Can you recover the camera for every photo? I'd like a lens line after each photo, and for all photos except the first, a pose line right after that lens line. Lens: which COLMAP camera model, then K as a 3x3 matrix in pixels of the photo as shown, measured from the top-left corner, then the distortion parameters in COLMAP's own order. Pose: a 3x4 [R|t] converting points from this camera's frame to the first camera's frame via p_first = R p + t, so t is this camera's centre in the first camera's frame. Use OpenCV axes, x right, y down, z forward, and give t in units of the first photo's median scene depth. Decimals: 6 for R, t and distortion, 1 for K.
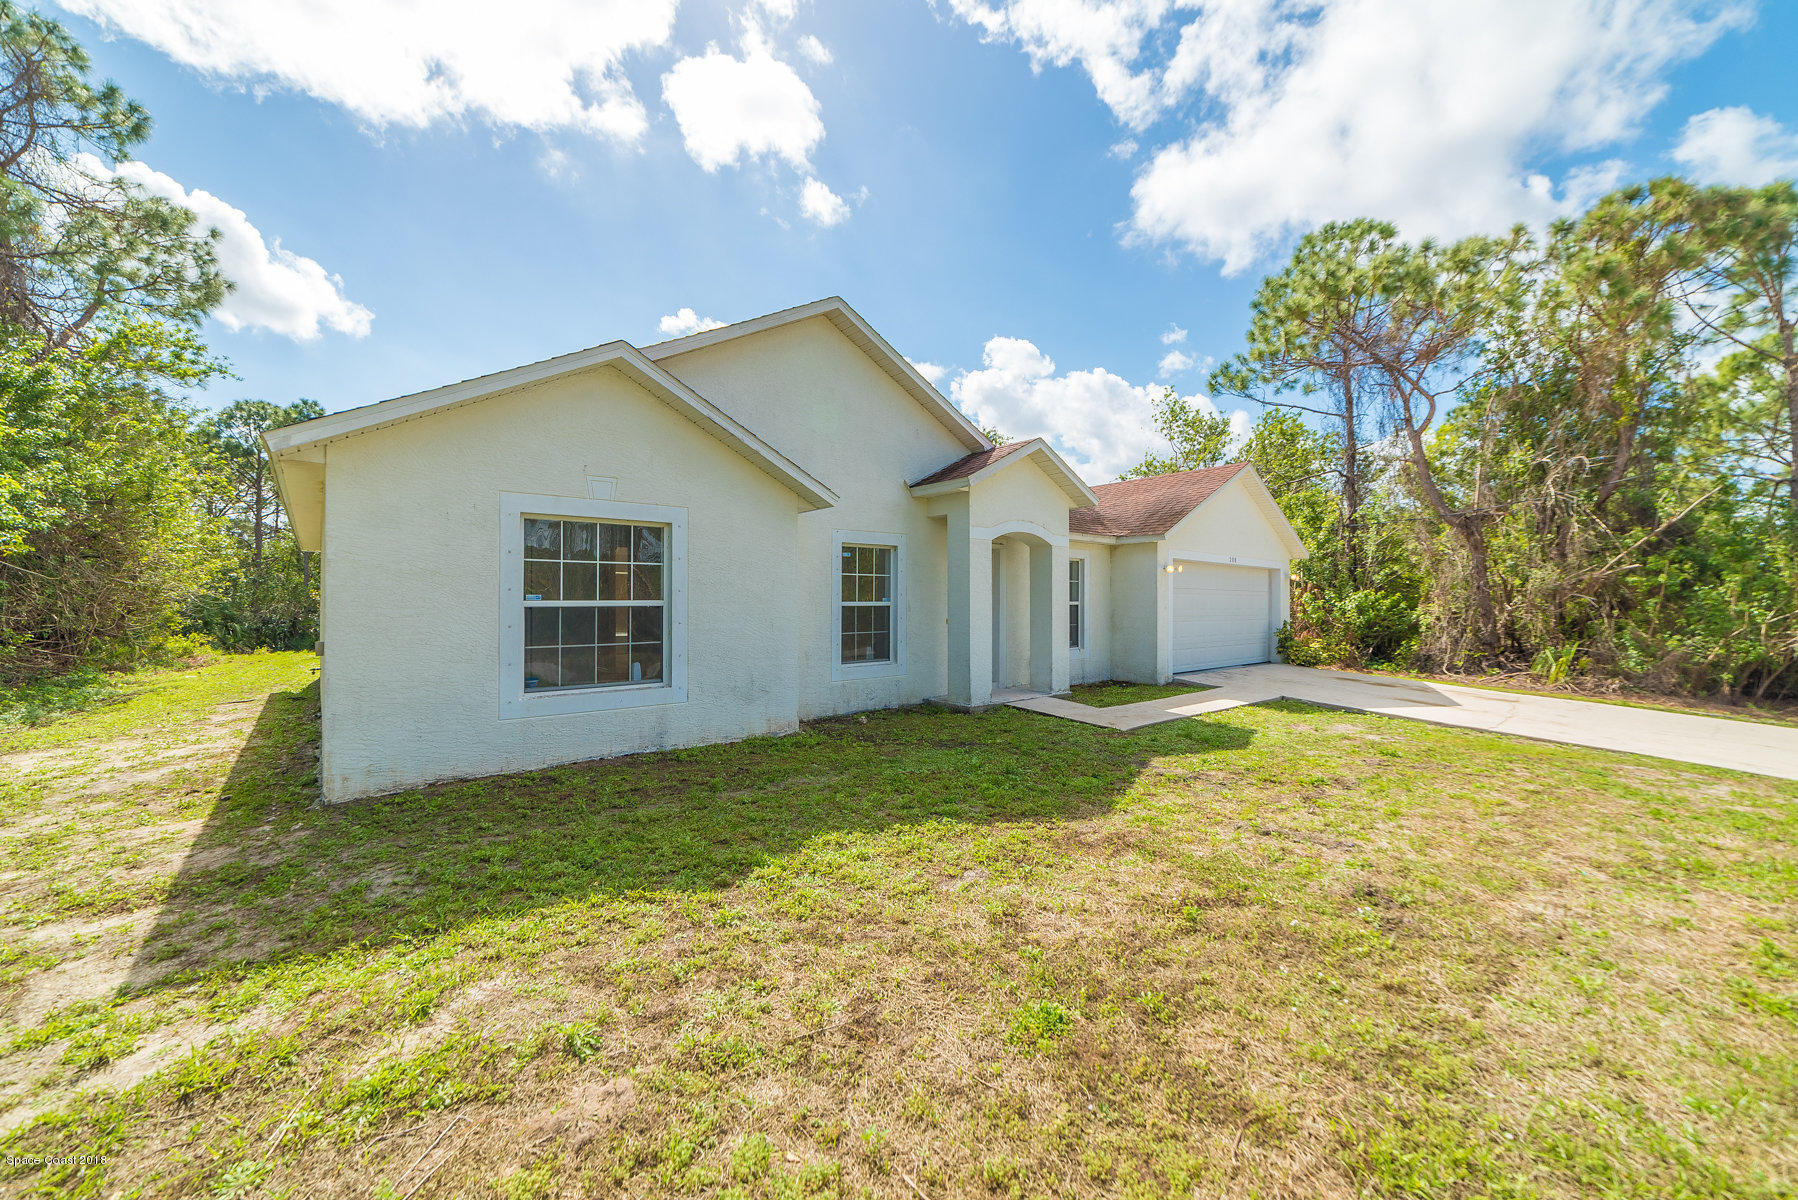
lens RADIAL K [[673.2, 0, 899.0], [0, 673.2, 600.0], [0, 0, 1]] dist [-0.018089, -0.000024]
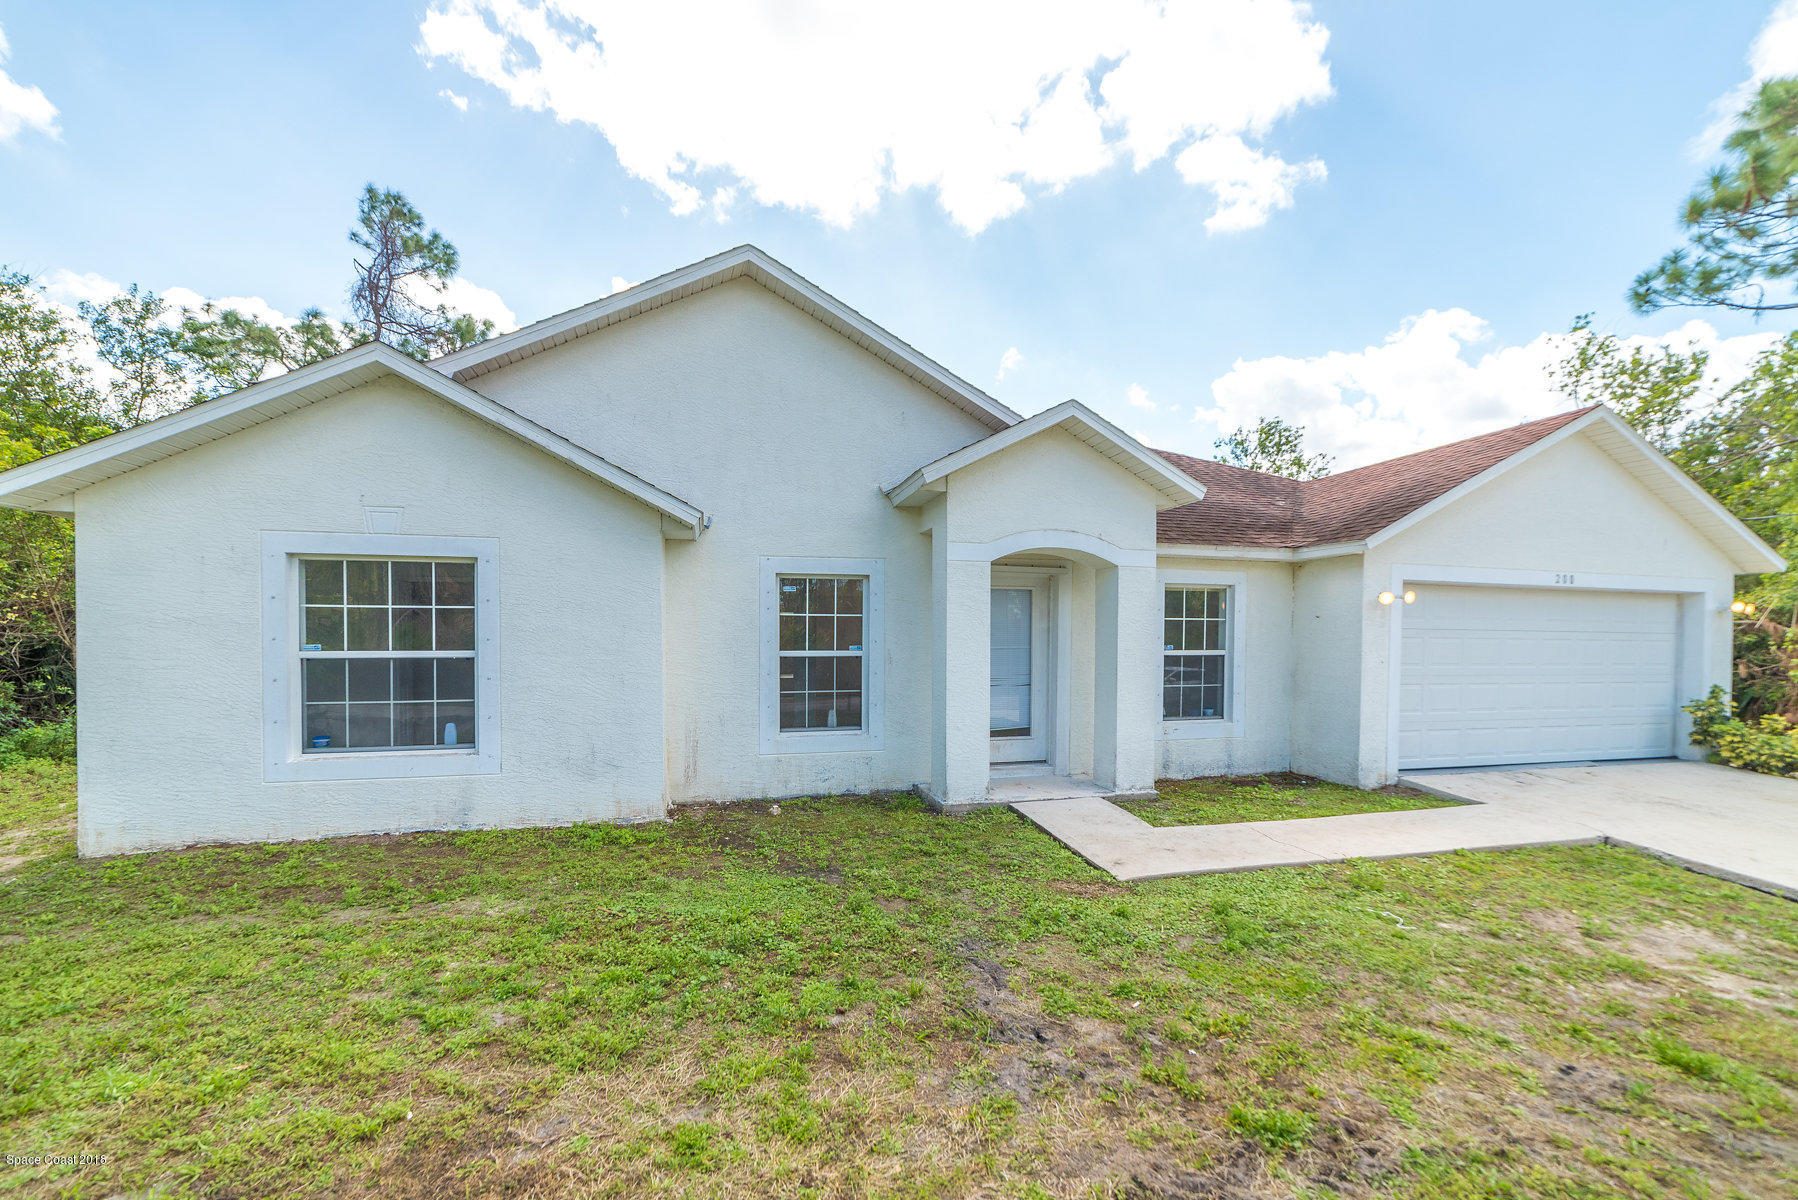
lens RADIAL K [[703.7, 0, 895.3], [0, 703.7, 661.5], [0, 0, 1]] dist [-0.020426, 0.007873]
pose [[0.900893, 0.013696, -0.433824, 0.361037], [-0.000995, 0.999565, 0.029489, -0.008963], [0.434039, -0.026135, 0.900515, 0.320910]]
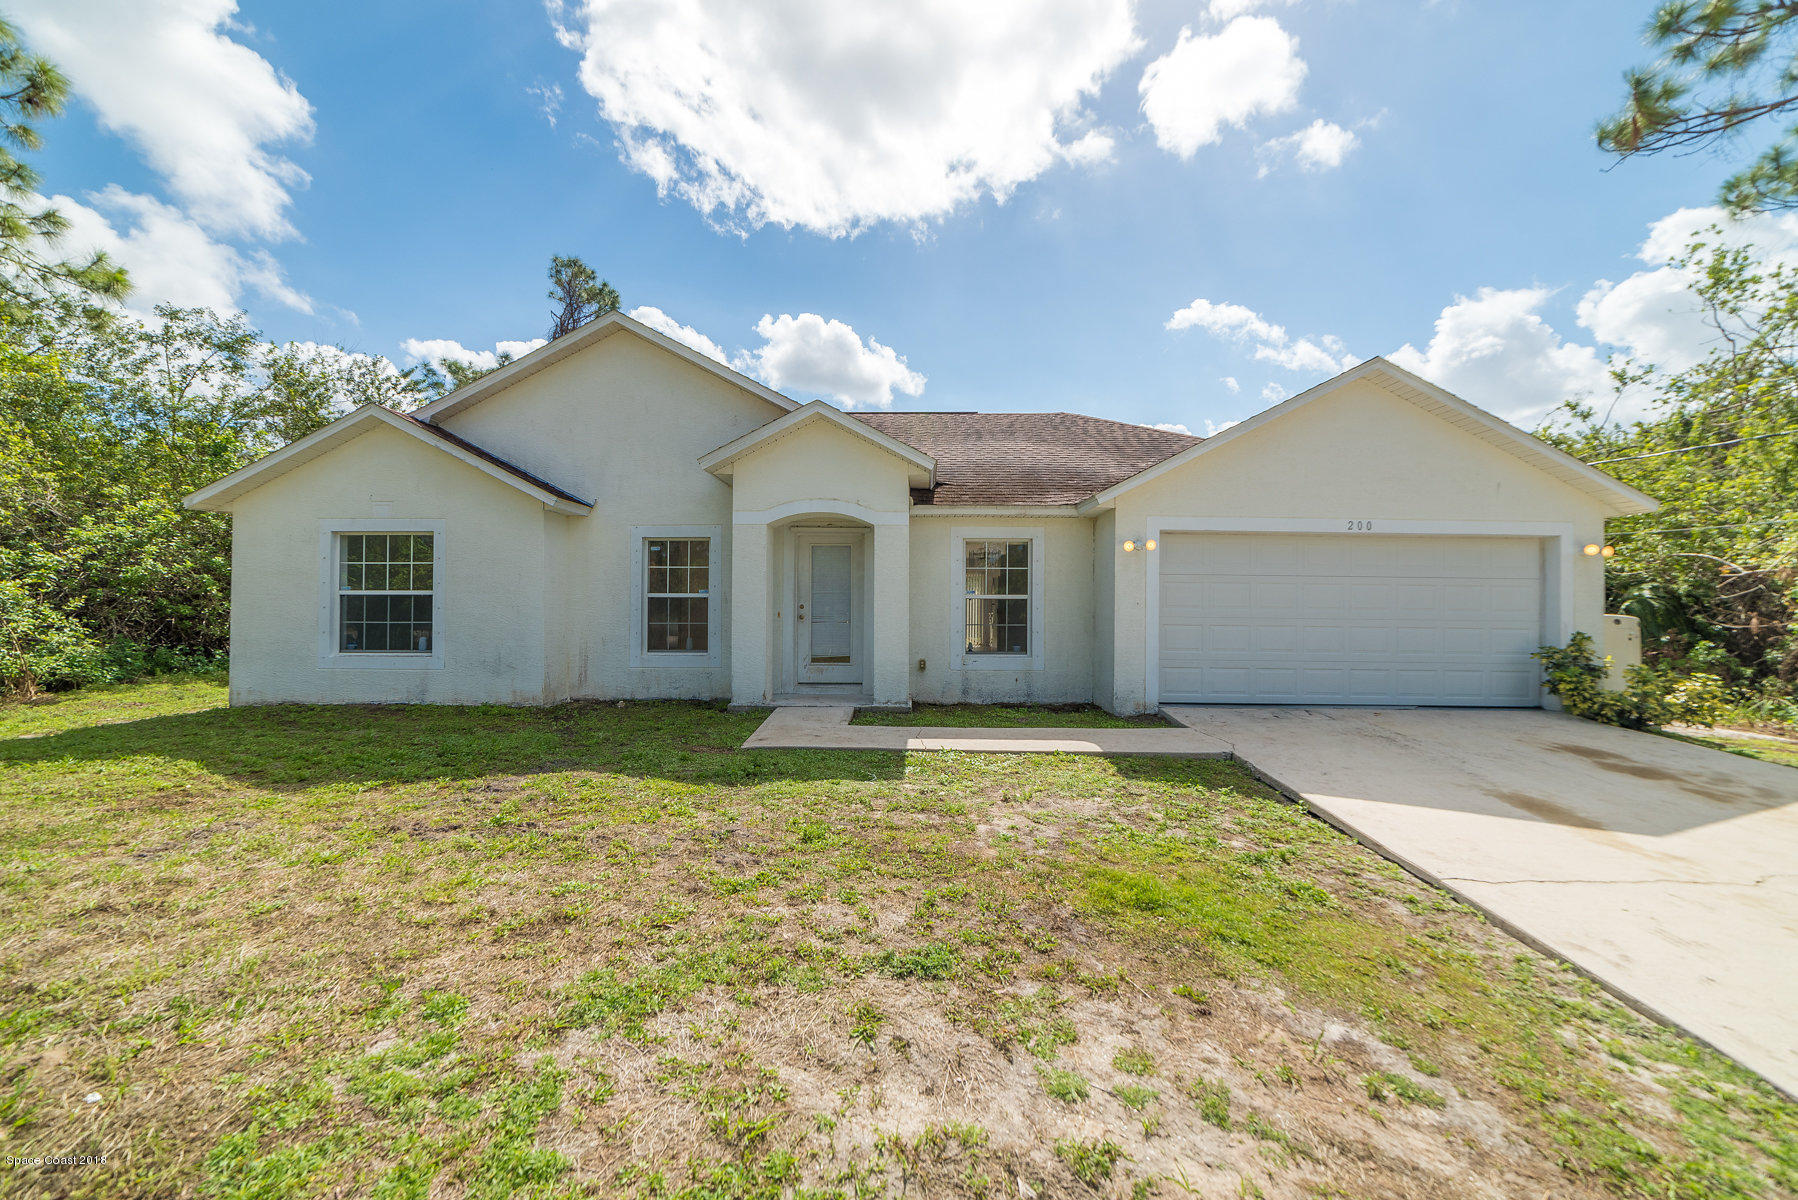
lens RADIAL K [[673.2, 0, 899.0], [0, 673.2, 600.0], [0, 0, 1]] dist [-0.018089, -0.000024]
pose [[0.764600, -0.002563, -0.644500, 0.853675], [-0.003695, 0.999958, -0.008360, 0.019519], [0.644495, 0.008774, 0.764558, 0.426788]]
